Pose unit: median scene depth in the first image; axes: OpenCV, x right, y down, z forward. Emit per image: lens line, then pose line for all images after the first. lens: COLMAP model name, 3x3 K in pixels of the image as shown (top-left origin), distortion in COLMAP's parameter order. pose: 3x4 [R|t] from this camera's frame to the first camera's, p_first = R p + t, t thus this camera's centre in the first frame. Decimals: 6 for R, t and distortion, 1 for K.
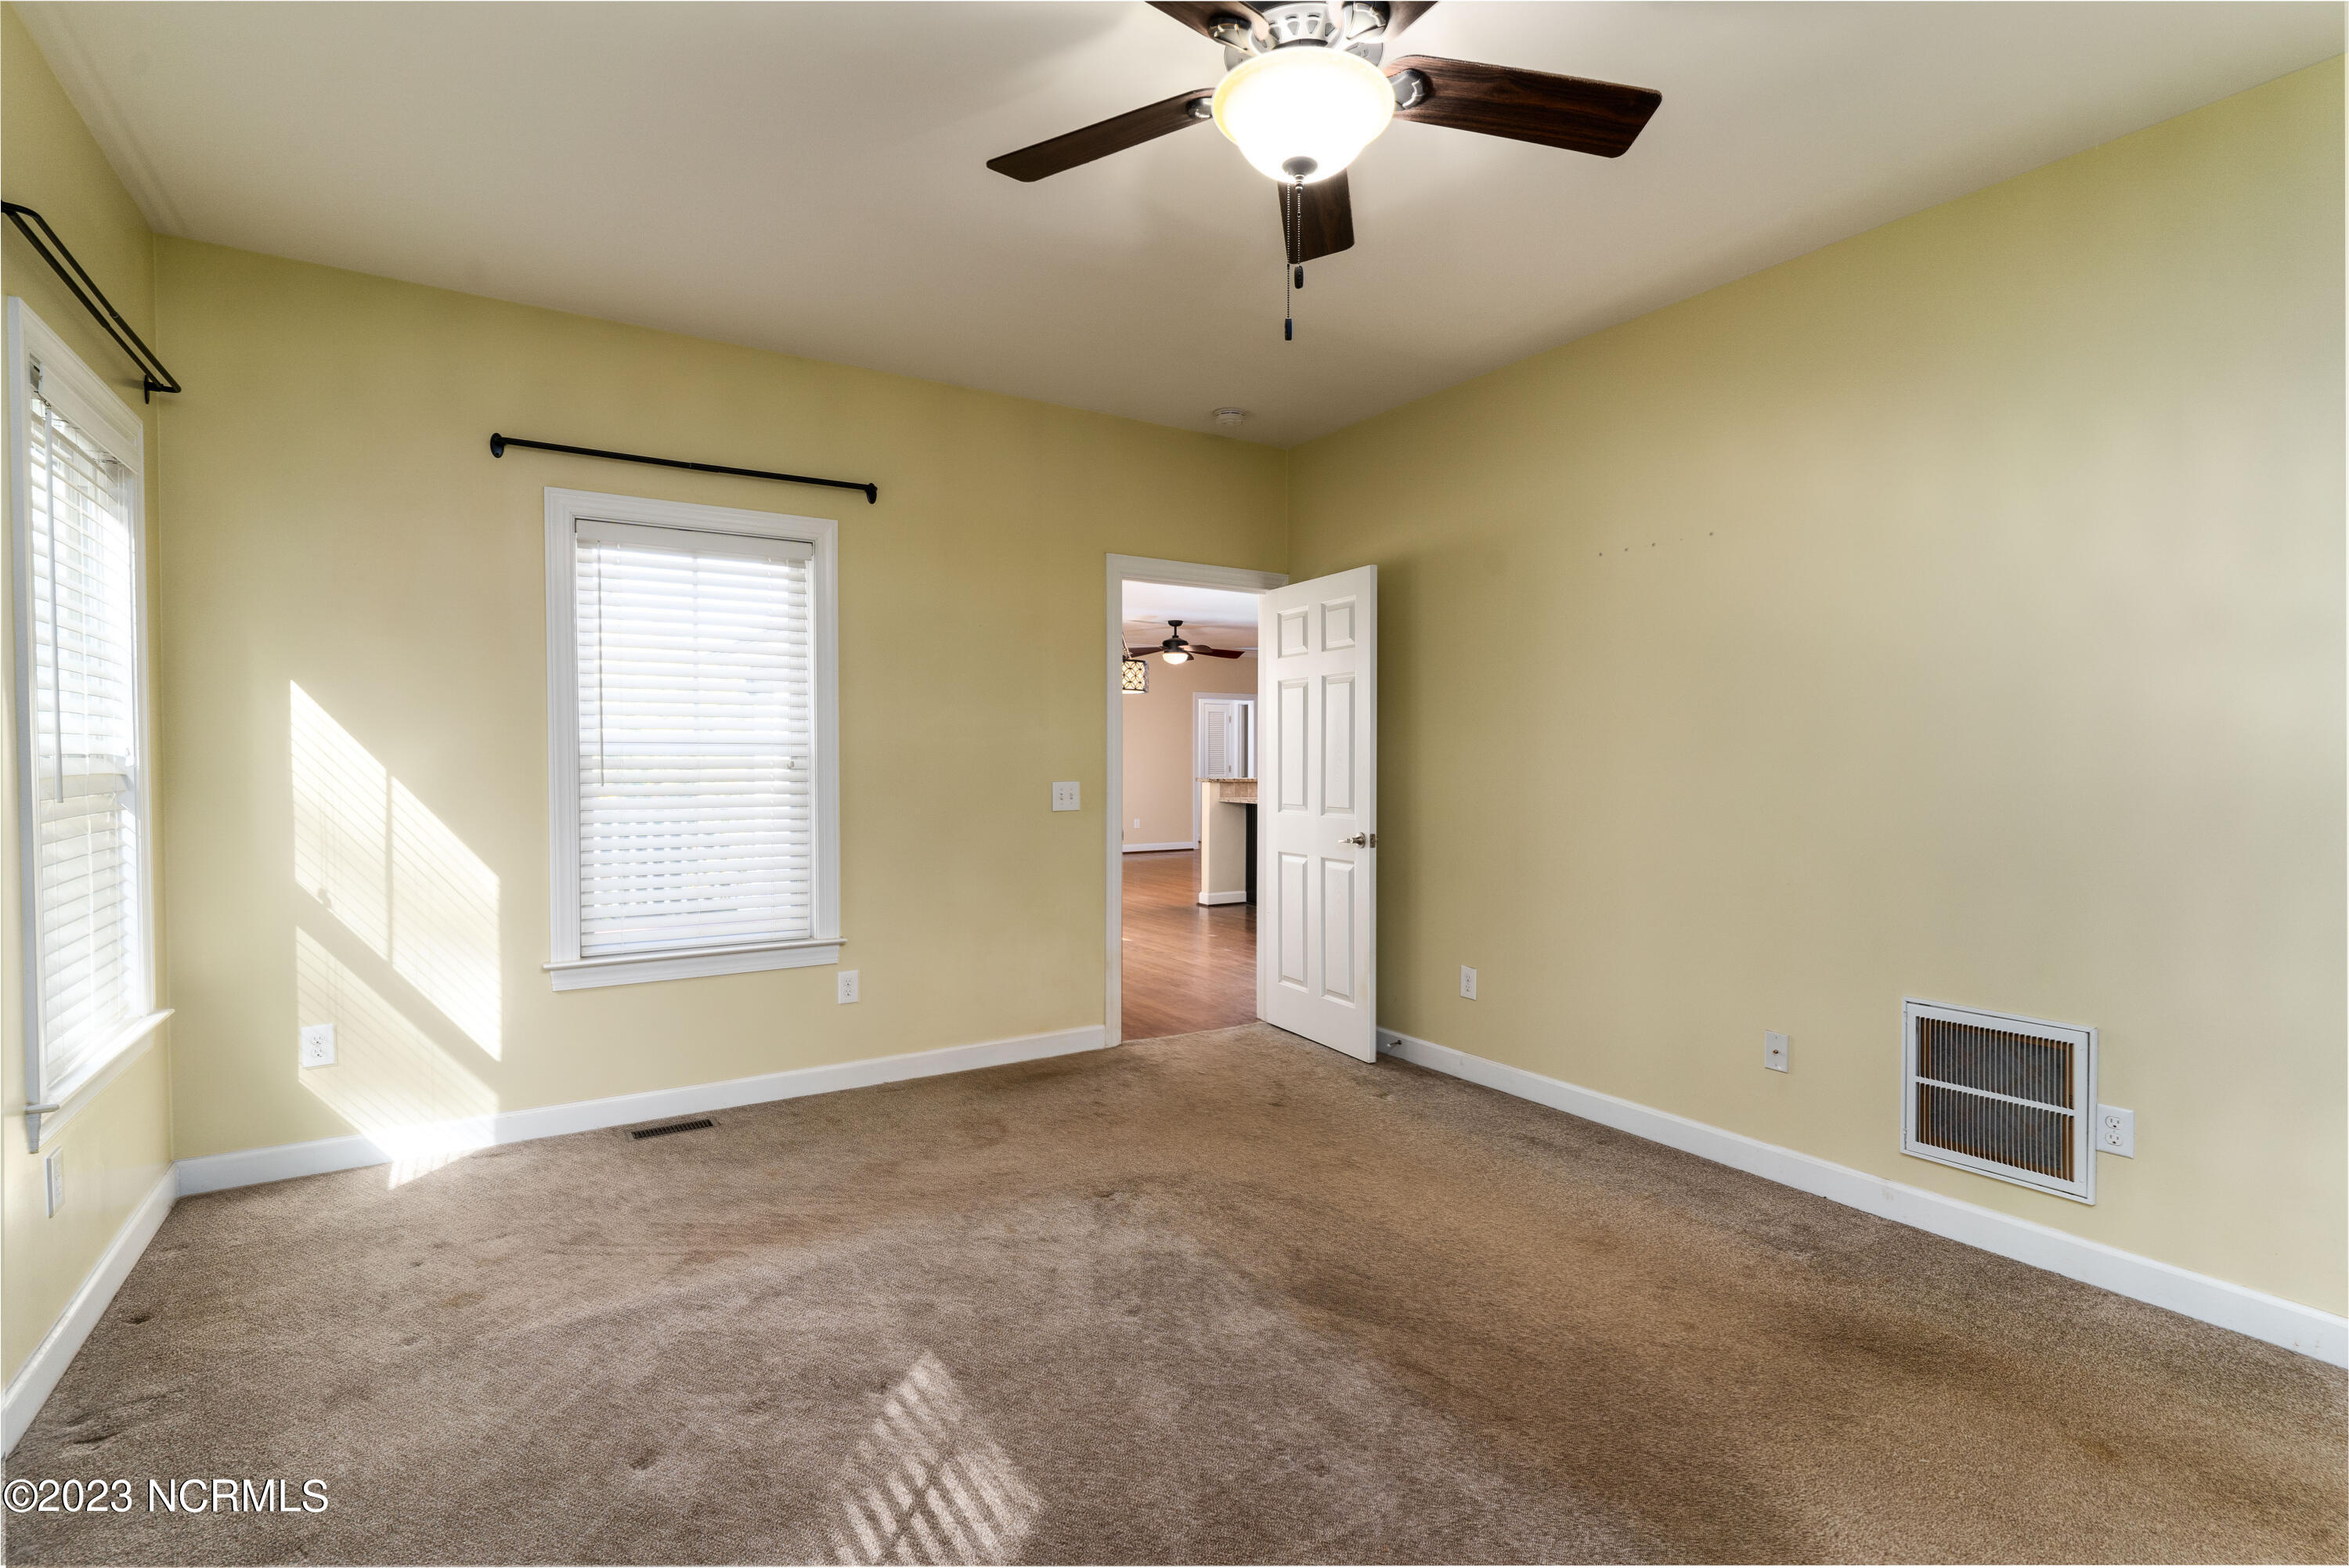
lens RADIAL K [[1180.1, 0, 1165.4], [0, 1180.1, 782.4], [0, 0, 1]] dist [0.010502, -0.000002]
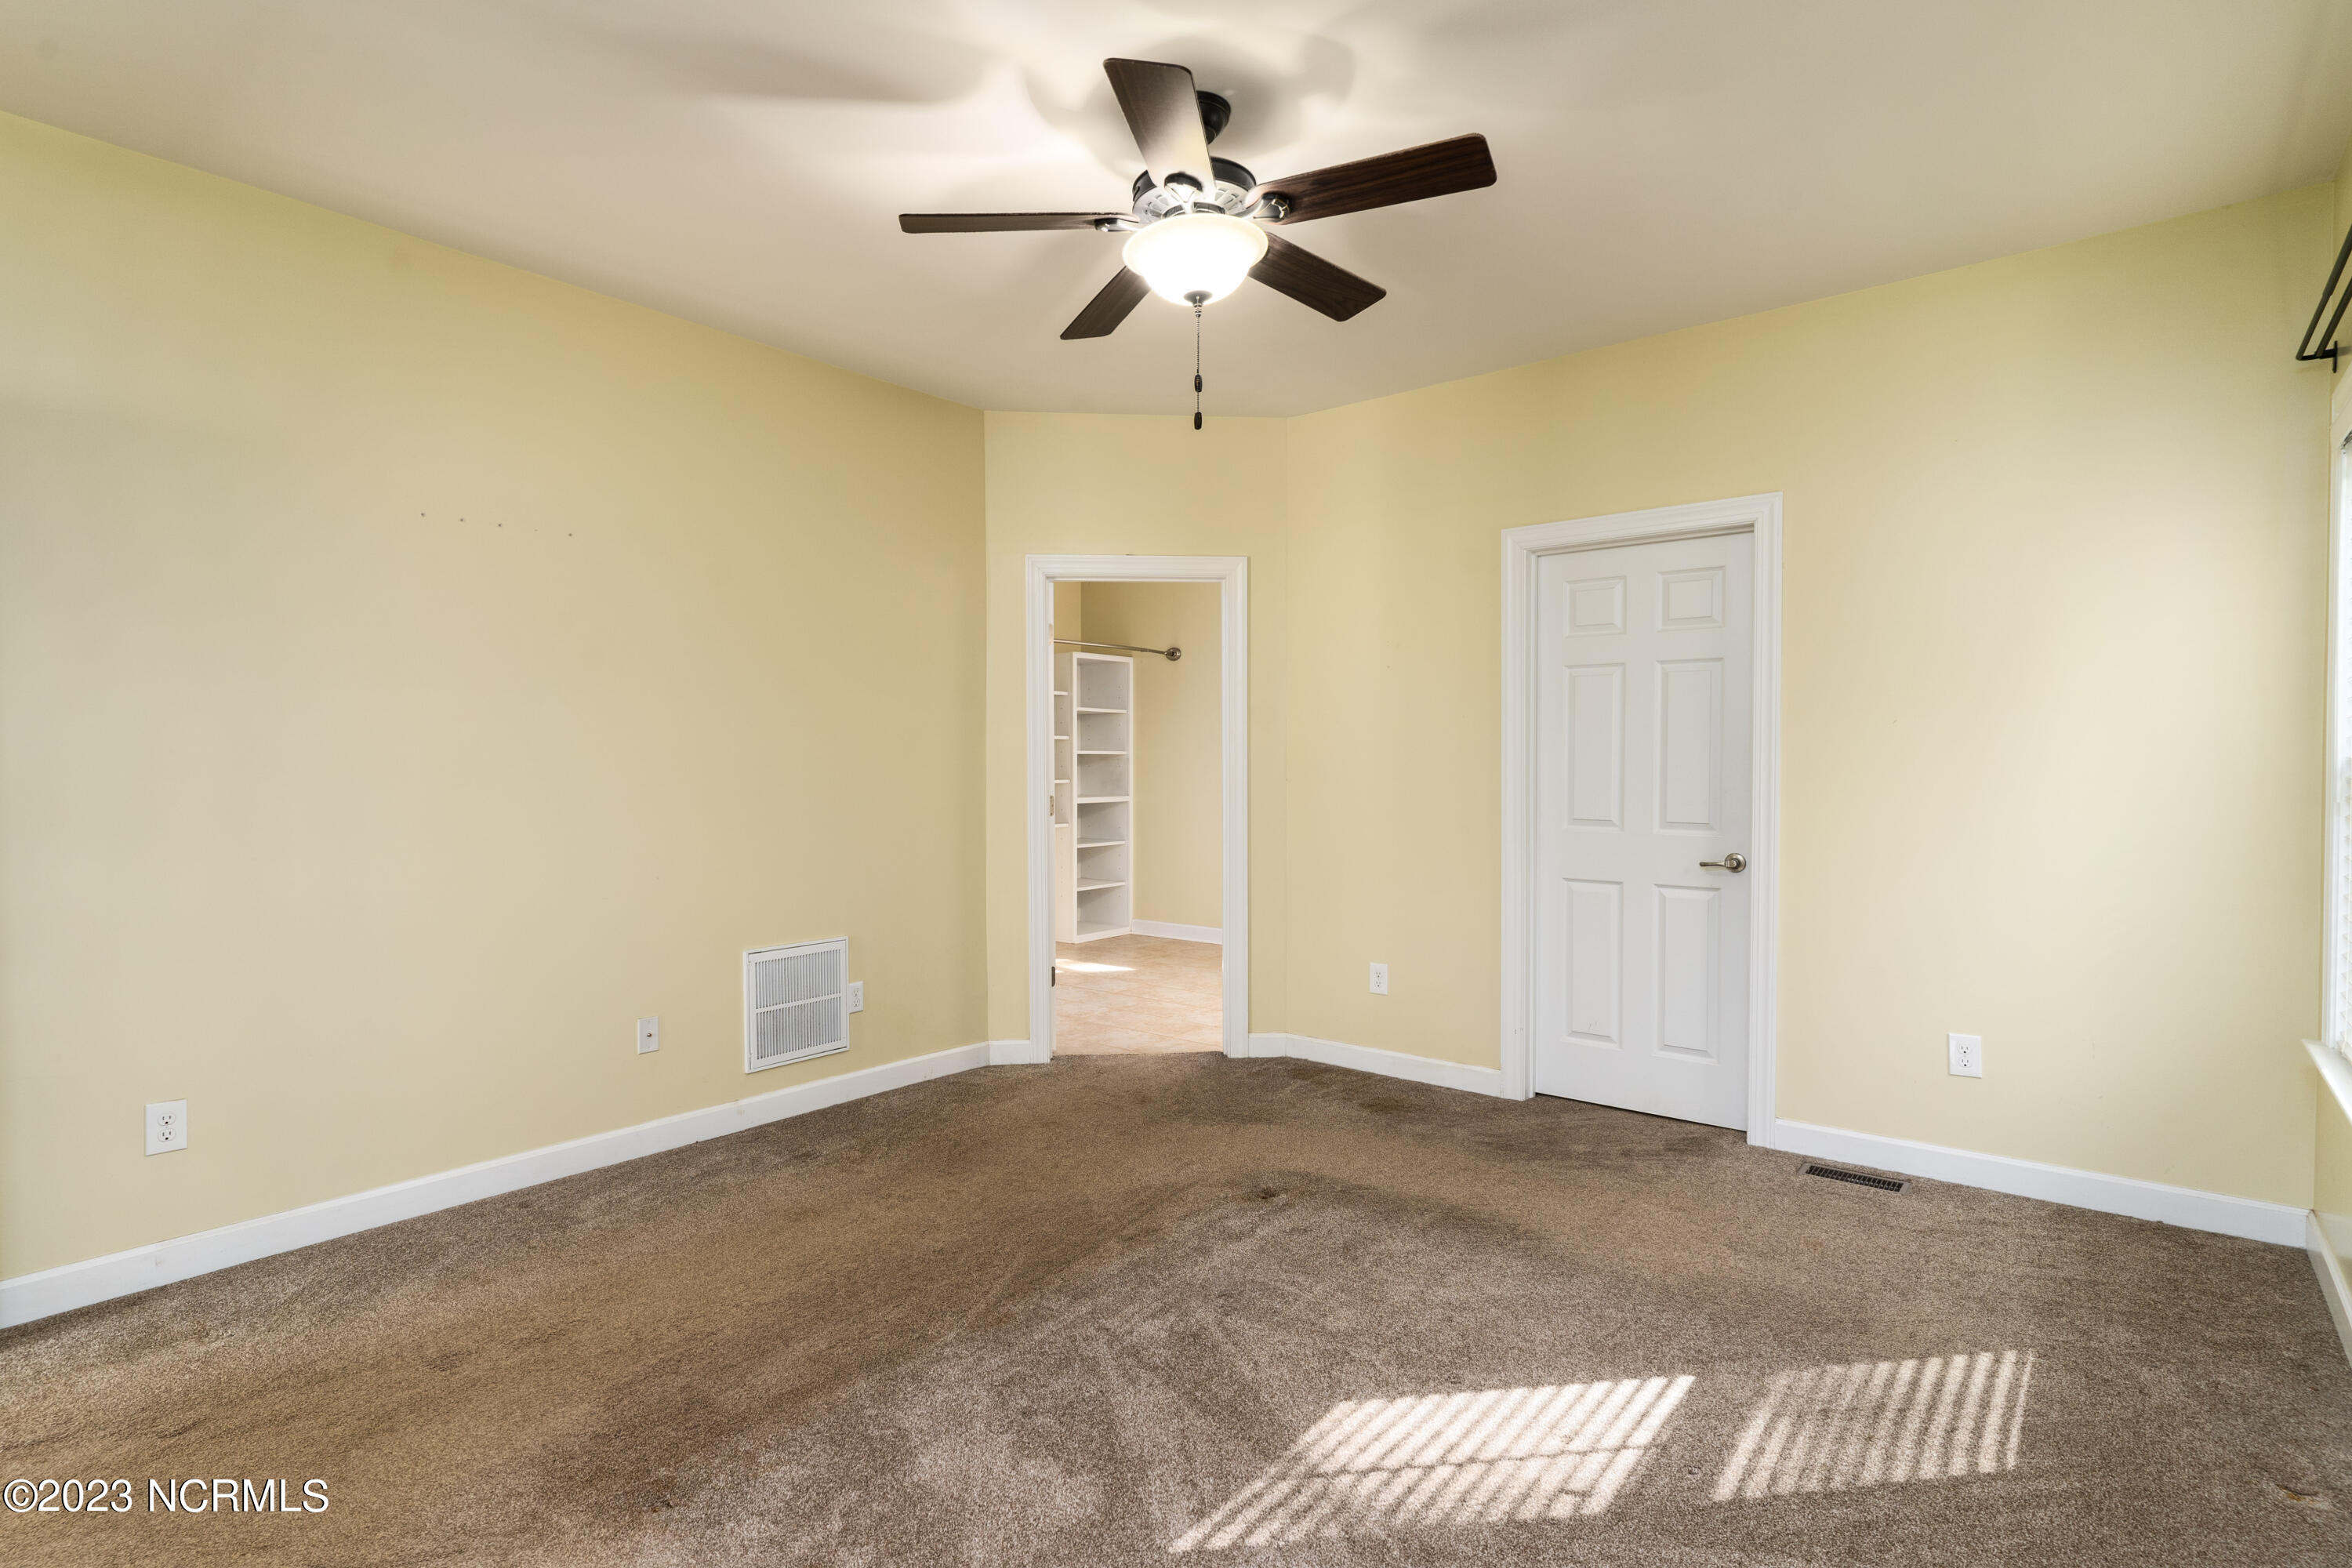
lens RADIAL K [[1181.7, 0, 1166.9], [0, 1181.7, 782.4], [0, 0, 1]] dist [0.010502, -0.000002]
pose [[-0.350285, -0.015392, 0.936517, -0.774792], [0.021902, 0.999457, 0.024619, -0.024941], [-0.936387, 0.029135, -0.349758, 1.077746]]
